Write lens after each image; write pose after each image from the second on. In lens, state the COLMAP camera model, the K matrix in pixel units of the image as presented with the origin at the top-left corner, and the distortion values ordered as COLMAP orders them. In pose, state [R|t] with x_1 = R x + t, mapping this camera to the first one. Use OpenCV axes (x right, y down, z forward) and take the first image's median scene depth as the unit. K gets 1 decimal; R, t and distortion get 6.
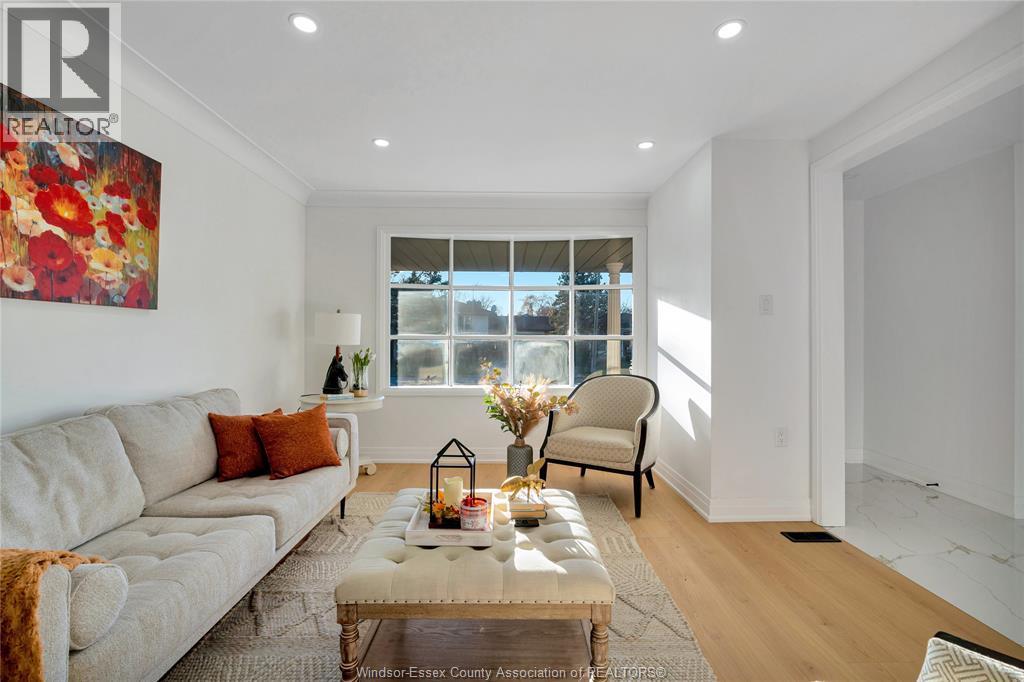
lens RADIAL K [[460.0, 0, 510.7], [0, 460.0, 338.1], [0, 0, 1]] dist [-0.017921, 0.001263]
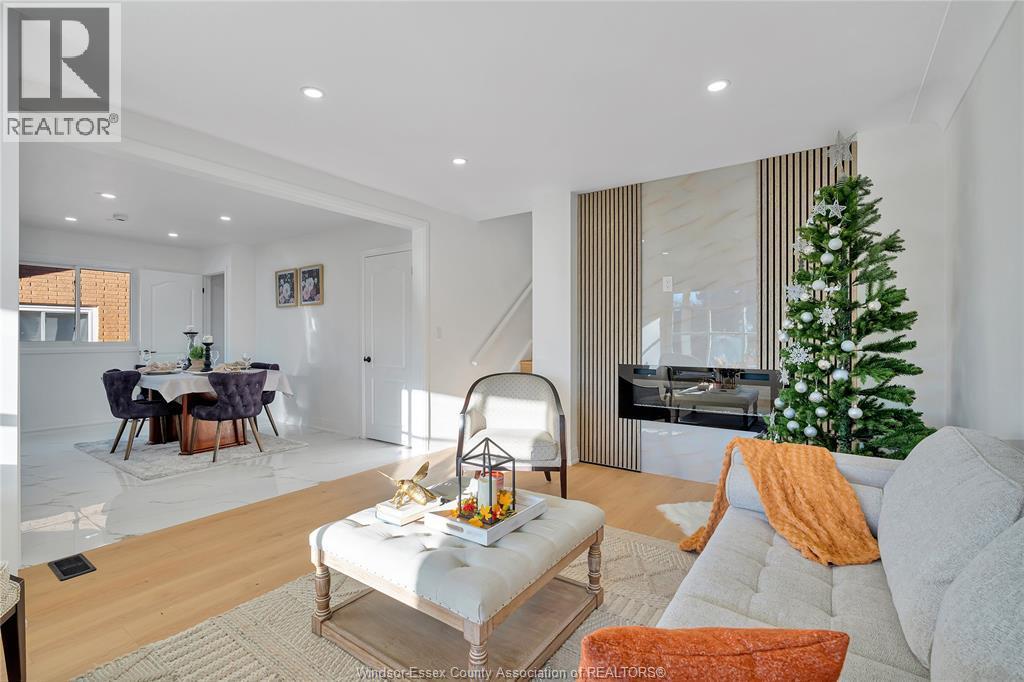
lens RADIAL K [[460.0, 0, 507.8], [0, 460.0, 342.1], [0, 0, 1]] dist [-0.017921, 0.001263]
pose [[-0.814951, -0.005405, 0.579504, -0.652779], [-0.003303, 0.999984, 0.004683, 0.013463], [-0.579520, 0.001902, -0.814956, 1.606252]]
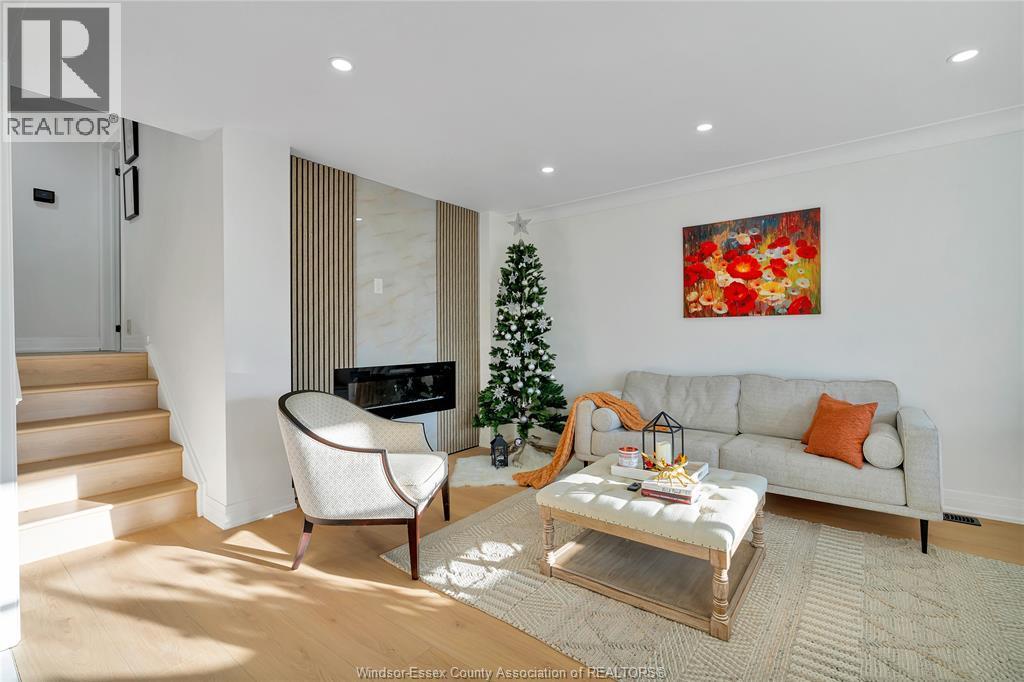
lens RADIAL K [[460.0, 0, 511.8], [0, 460.0, 335.3], [0, 0, 1]] dist [-0.017921, 0.001263]
pose [[-0.619528, 0.003369, -0.784967, 1.052064], [0.008540, 0.999961, -0.002449, -0.002727], [0.784928, -0.008221, -0.619532, 1.318307]]
